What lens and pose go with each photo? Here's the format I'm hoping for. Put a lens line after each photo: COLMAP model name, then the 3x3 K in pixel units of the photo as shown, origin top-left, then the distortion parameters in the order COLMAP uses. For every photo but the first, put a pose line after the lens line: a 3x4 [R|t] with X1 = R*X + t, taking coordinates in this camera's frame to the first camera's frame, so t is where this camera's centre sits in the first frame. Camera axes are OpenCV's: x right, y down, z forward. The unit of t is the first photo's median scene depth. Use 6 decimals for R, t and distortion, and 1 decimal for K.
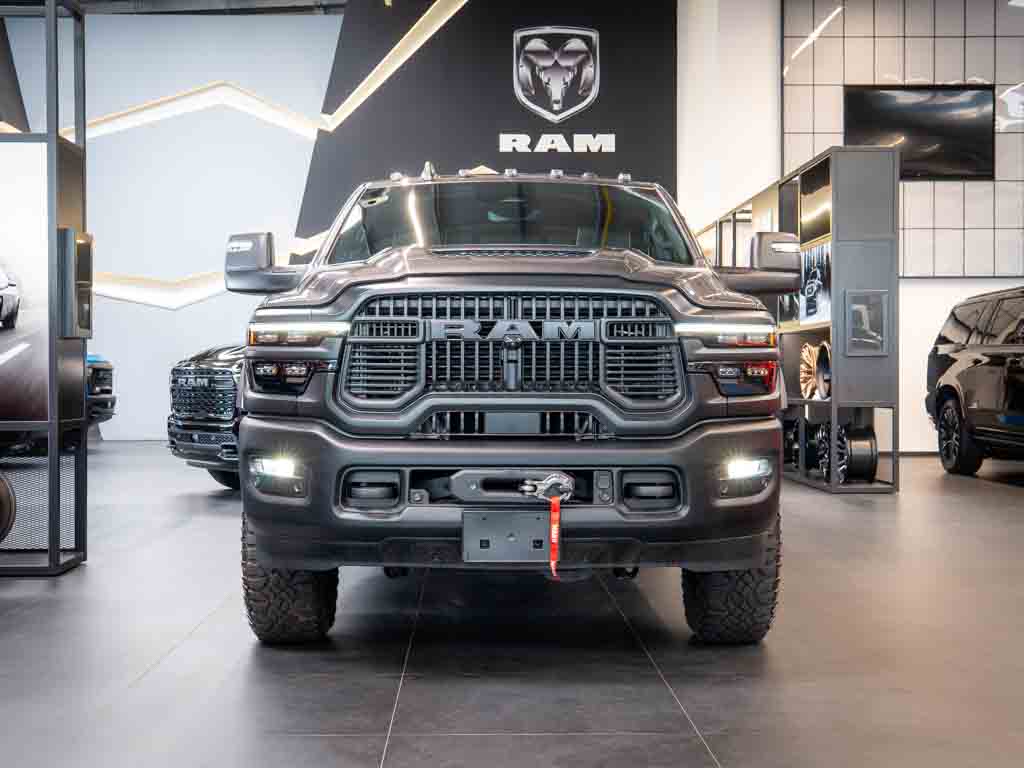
lens RADIAL K [[1531.8, 0, 512.0], [0, 1531.8, 384.0], [0, 0, 1]] dist [0.034123, 0.081131]
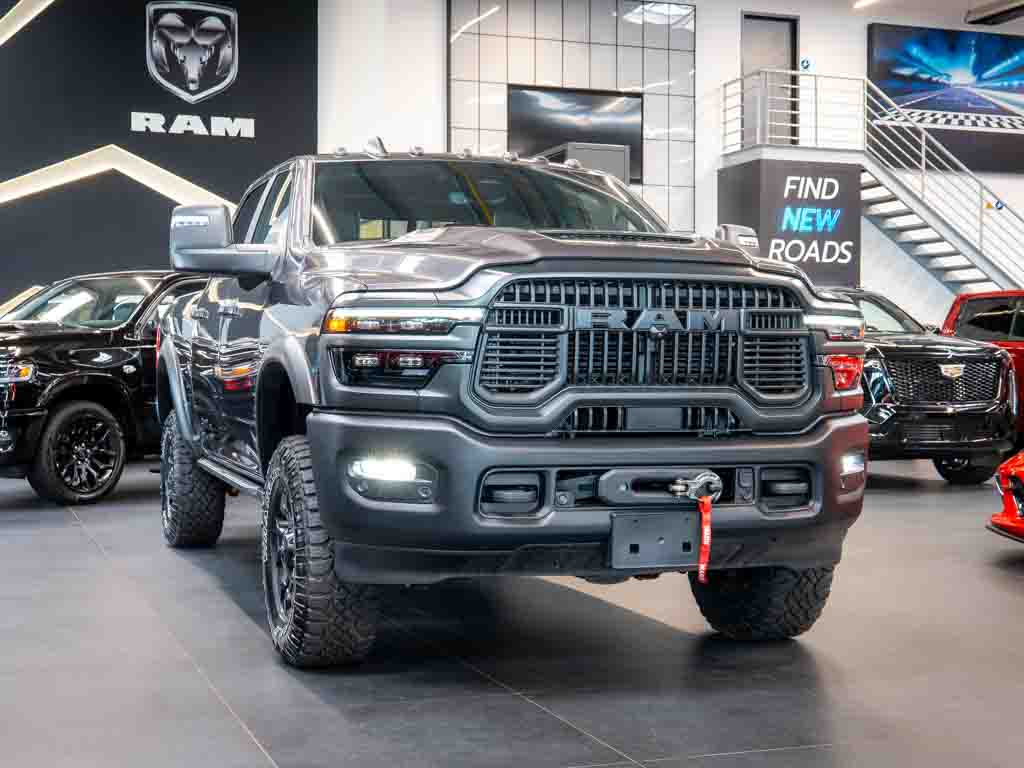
lens RADIAL K [[1531.8, 0, 512.0], [0, 1531.8, 384.0], [0, 0, 1]] dist [0.034123, 0.081131]
pose [[0.948464, 0.000940, 0.316884, -0.378457], [-0.002162, 0.999992, 0.003505, 0.001045], [-0.316878, -0.004009, 0.948458, 0.136042]]
